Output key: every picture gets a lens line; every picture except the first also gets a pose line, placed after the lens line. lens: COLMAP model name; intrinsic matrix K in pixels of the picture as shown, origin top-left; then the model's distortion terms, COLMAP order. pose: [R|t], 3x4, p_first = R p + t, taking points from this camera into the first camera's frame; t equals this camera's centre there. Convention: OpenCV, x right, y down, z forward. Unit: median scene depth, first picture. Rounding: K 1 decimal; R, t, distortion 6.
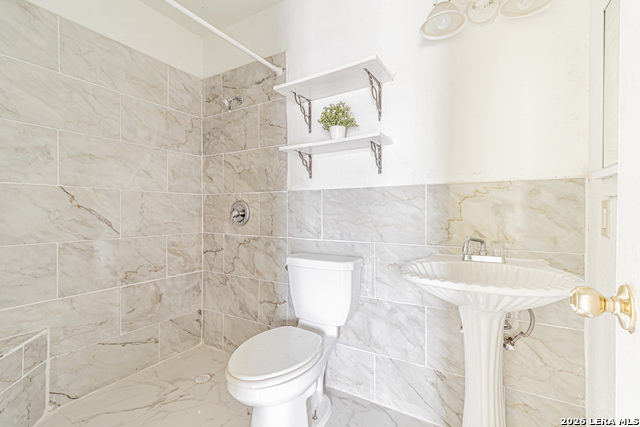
lens RADIAL K [[289.5, 0, 330.2], [0, 289.5, 214.1], [0, 0, 1]] dist [0.001686, 0.000464]
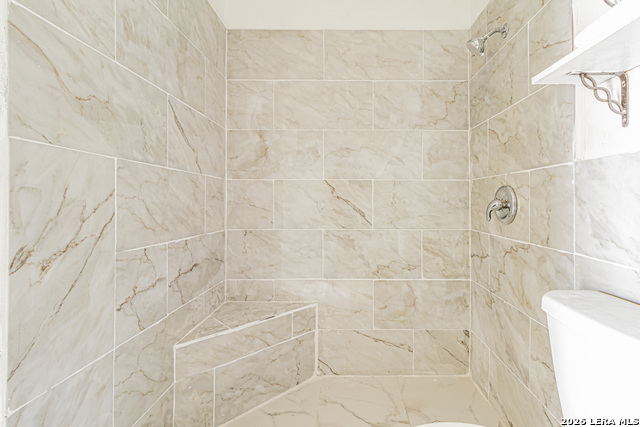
lens RADIAL K [[312.6, 0, 320.8], [0, 312.6, 200.8], [0, 0, 1]] dist [0.002714, 0.000194]
pose [[0.499316, -0.003718, -0.866412, 0.096274], [-0.007045, 0.999940, -0.008351, -0.003218], [0.866391, 0.010274, 0.499260, 0.309652]]
